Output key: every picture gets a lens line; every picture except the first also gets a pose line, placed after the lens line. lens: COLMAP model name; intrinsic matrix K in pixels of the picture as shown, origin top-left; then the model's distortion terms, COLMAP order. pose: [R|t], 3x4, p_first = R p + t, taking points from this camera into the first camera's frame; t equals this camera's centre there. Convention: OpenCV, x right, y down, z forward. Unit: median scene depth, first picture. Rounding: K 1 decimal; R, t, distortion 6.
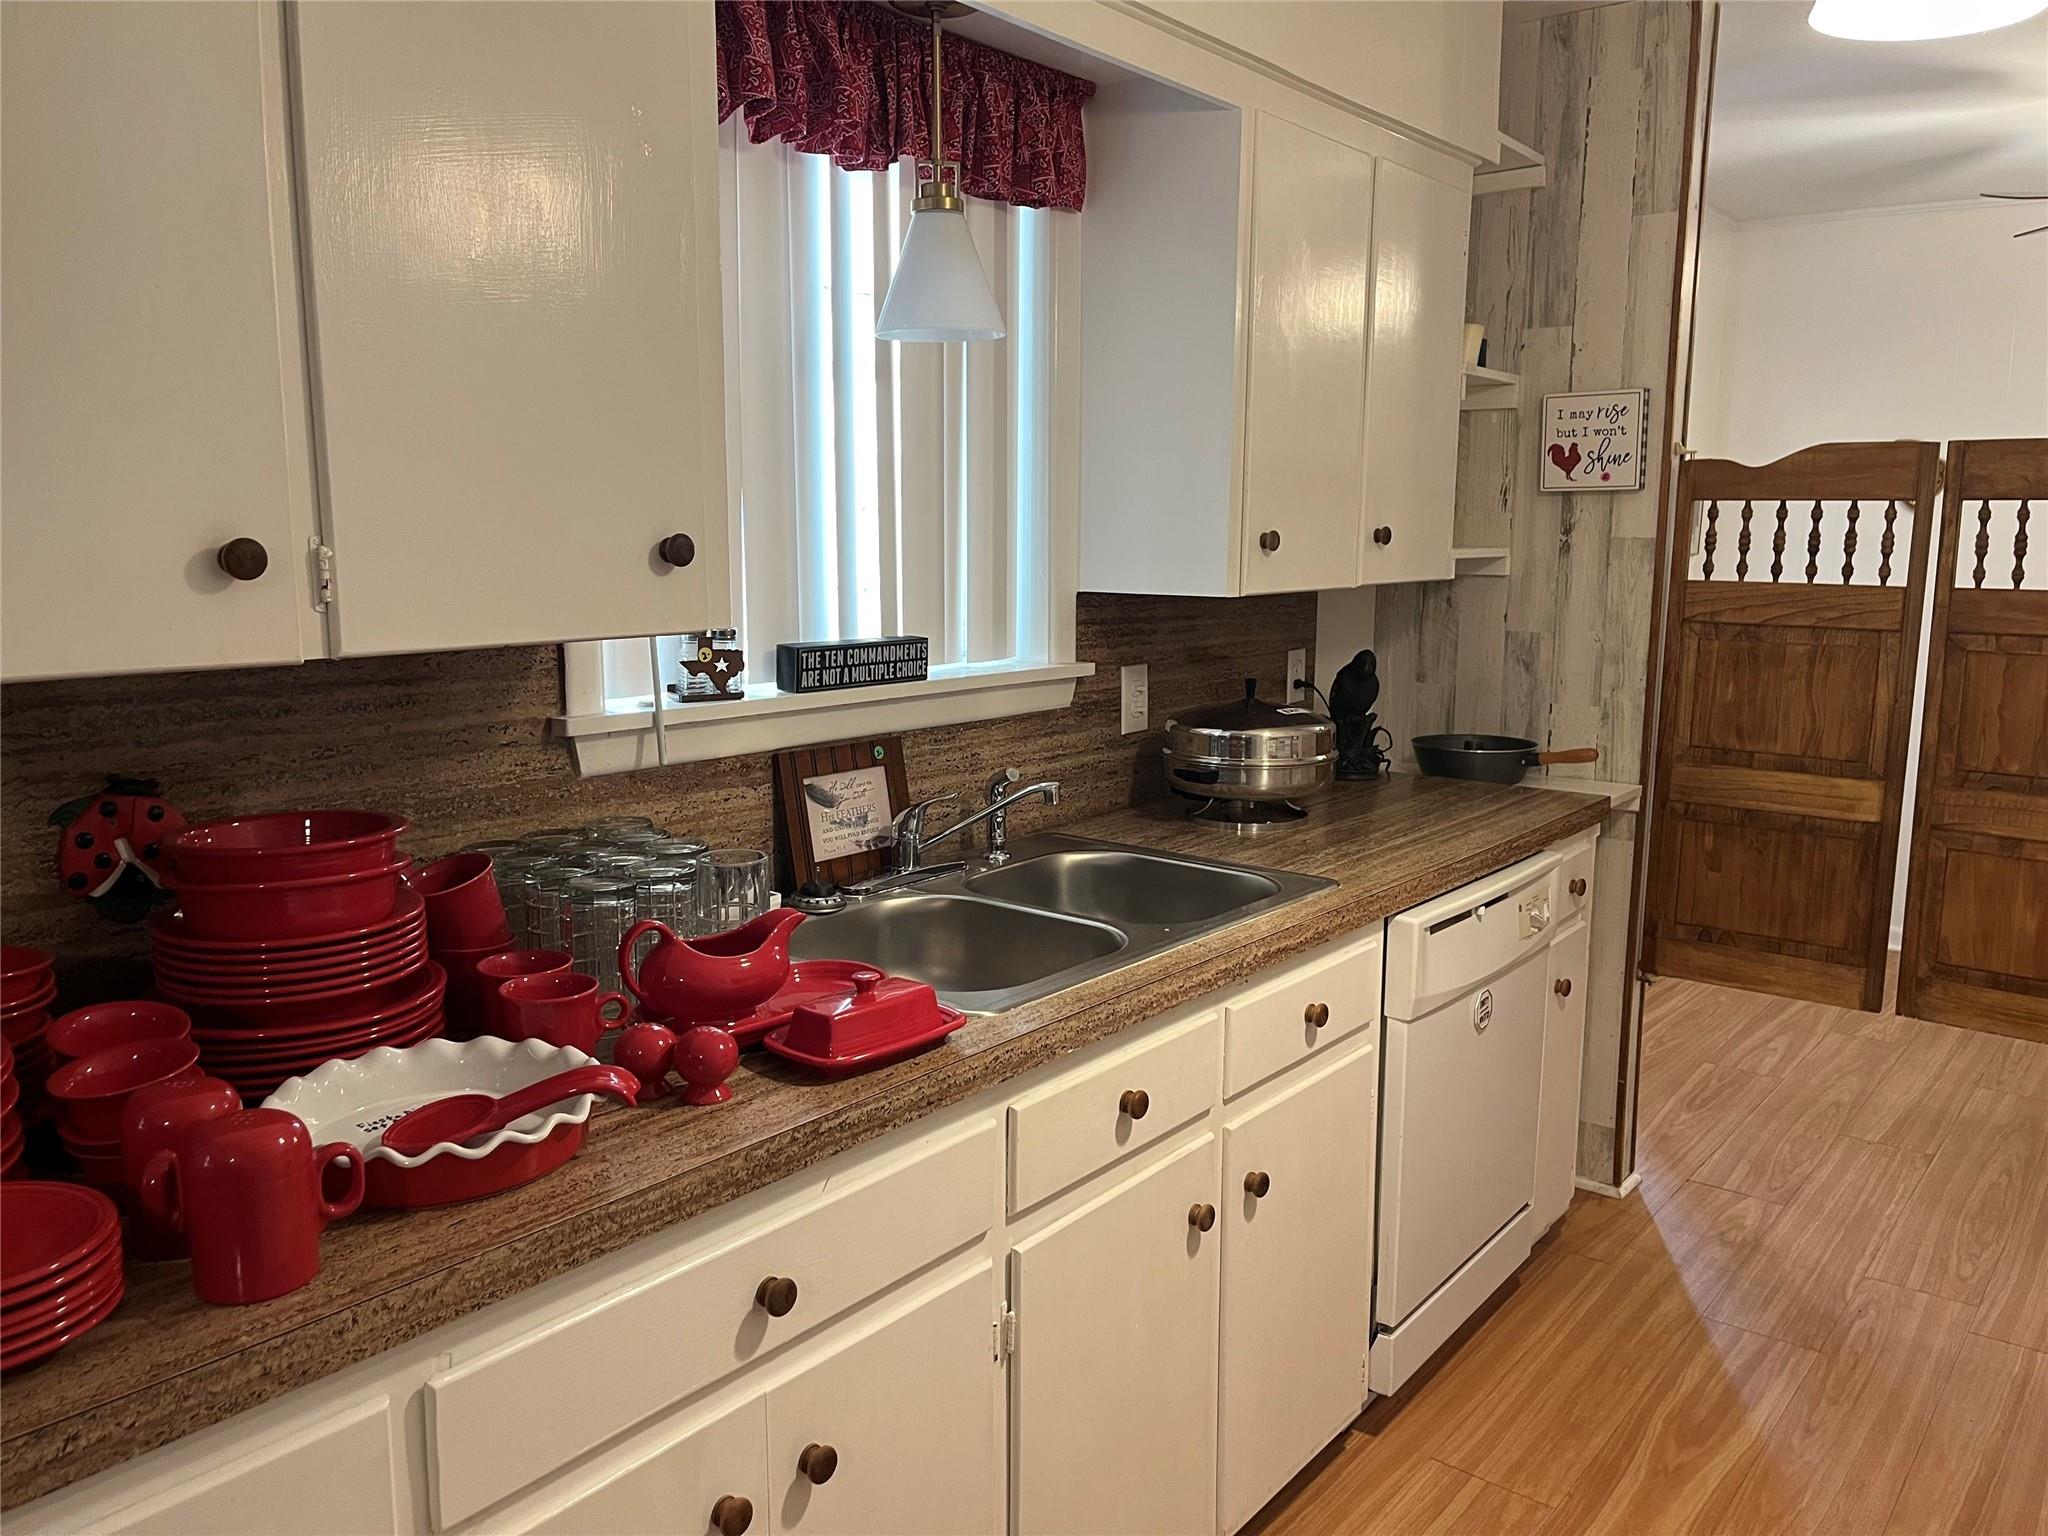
lens RADIAL K [[1576.4, 0, 1035.9], [0, 1576.4, 774.7], [0, 0, 1]] dist [0.047581, -0.042414]
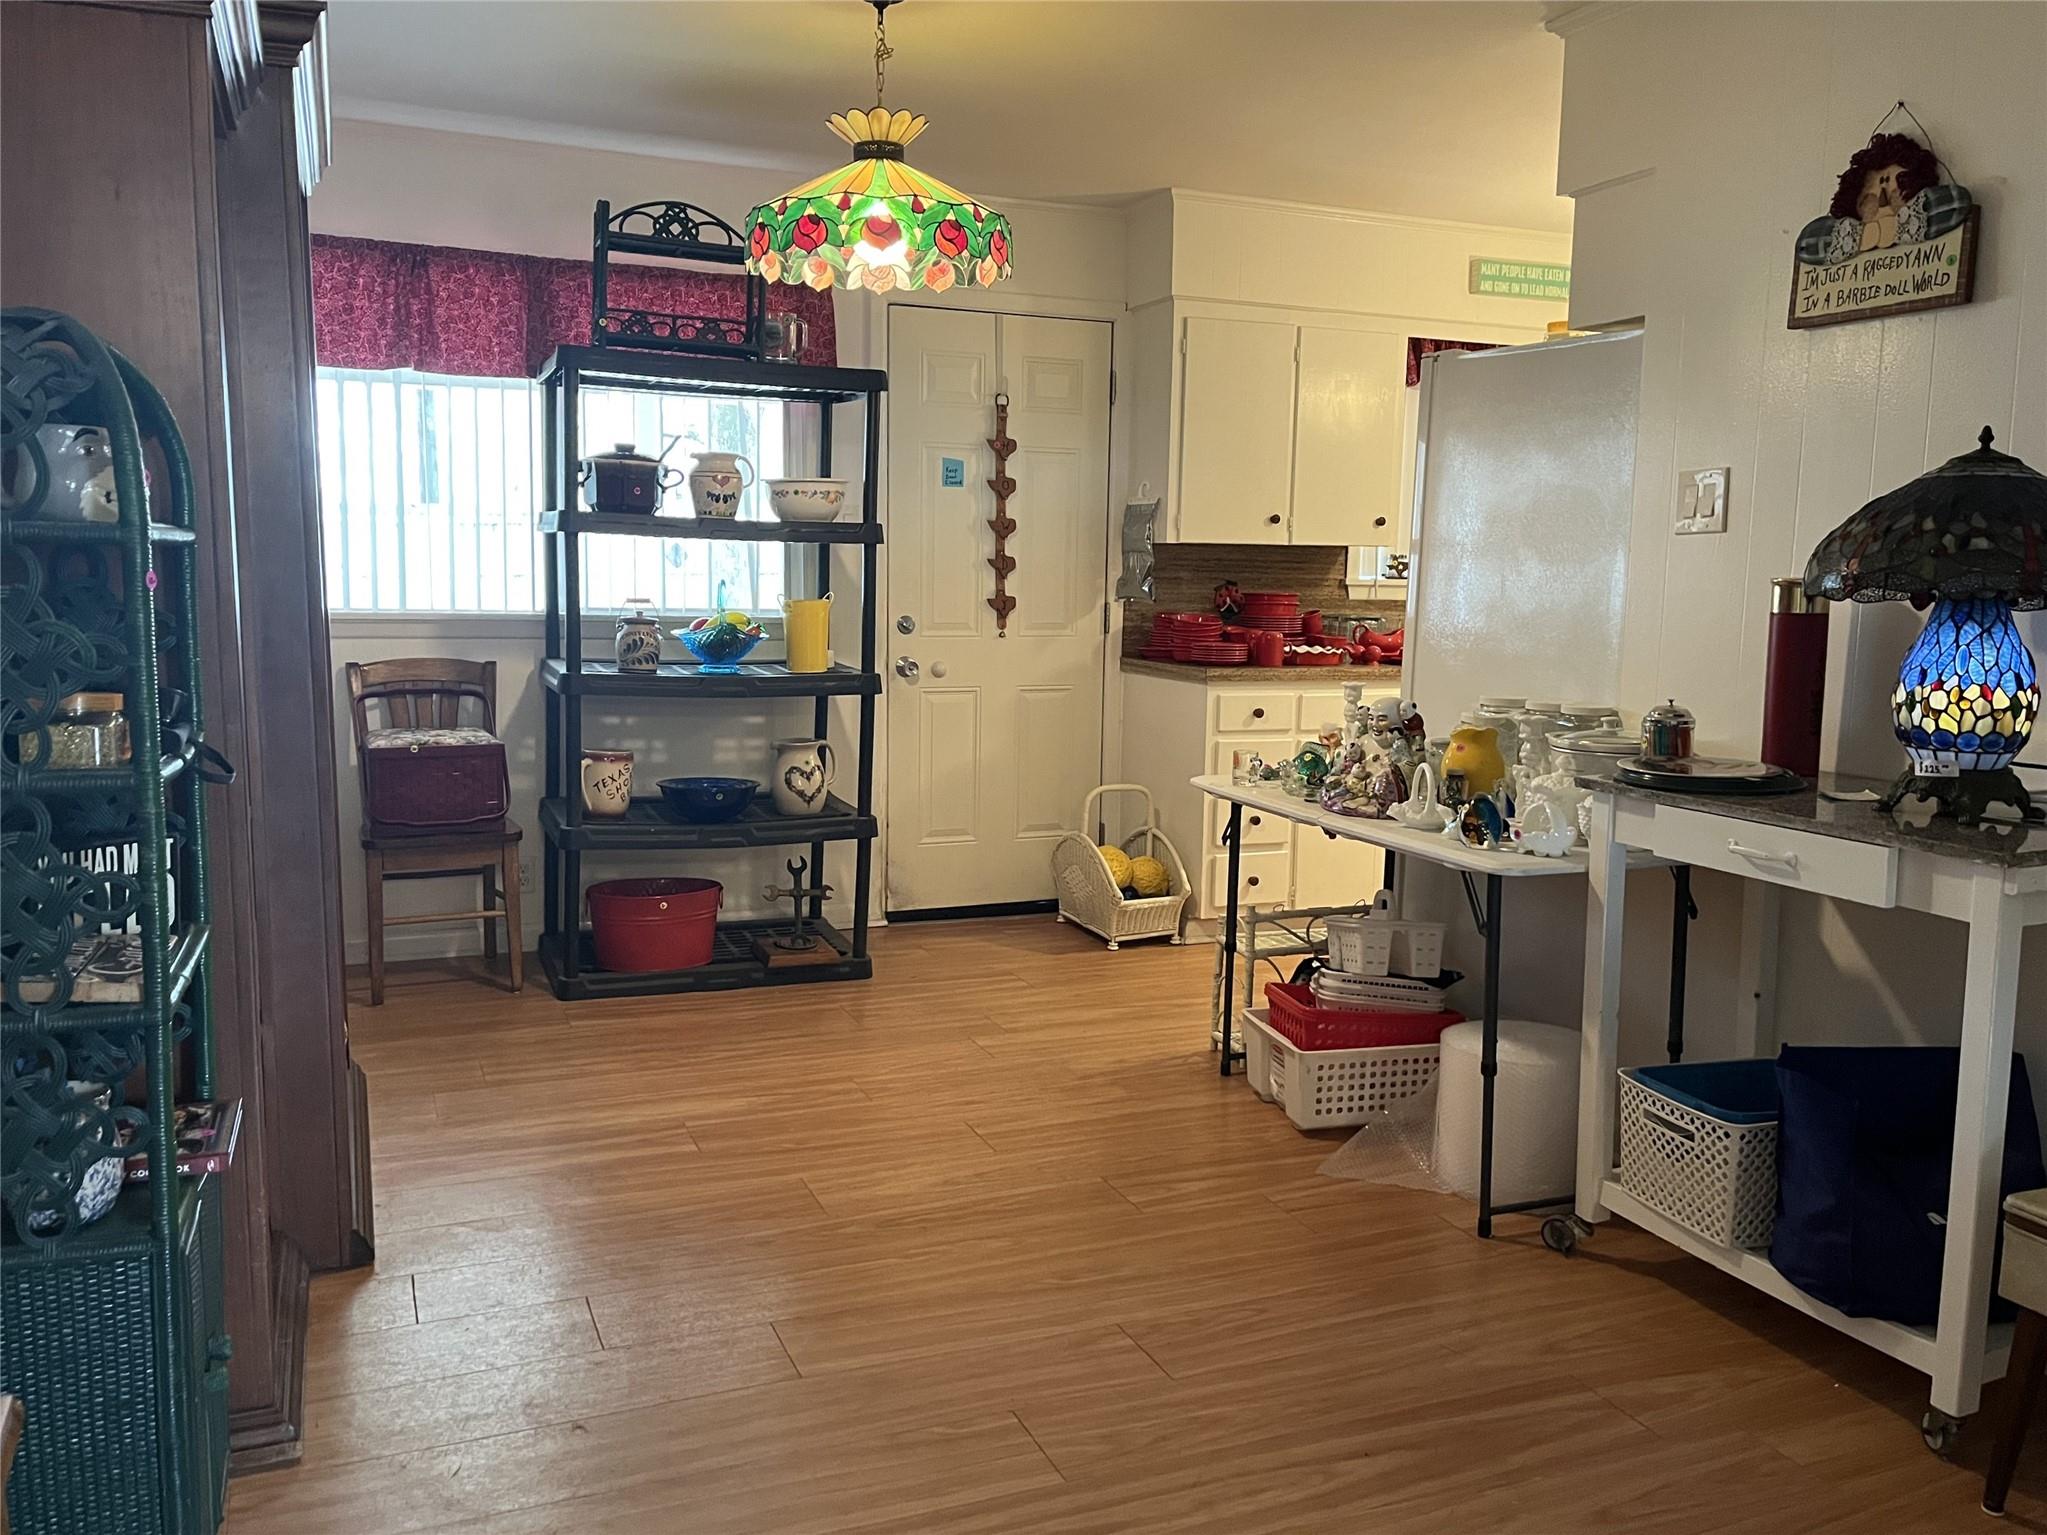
lens RADIAL K [[1575.6, 0, 1016.0], [0, 1575.6, 760.5], [0, 0, 1]] dist [0.047581, -0.042414]
pose [[0.872759, 0.073550, -0.482579, 0.674358], [-0.093404, 0.995480, -0.017204, 0.441220], [0.479132, 0.060090, 0.875684, -2.048795]]
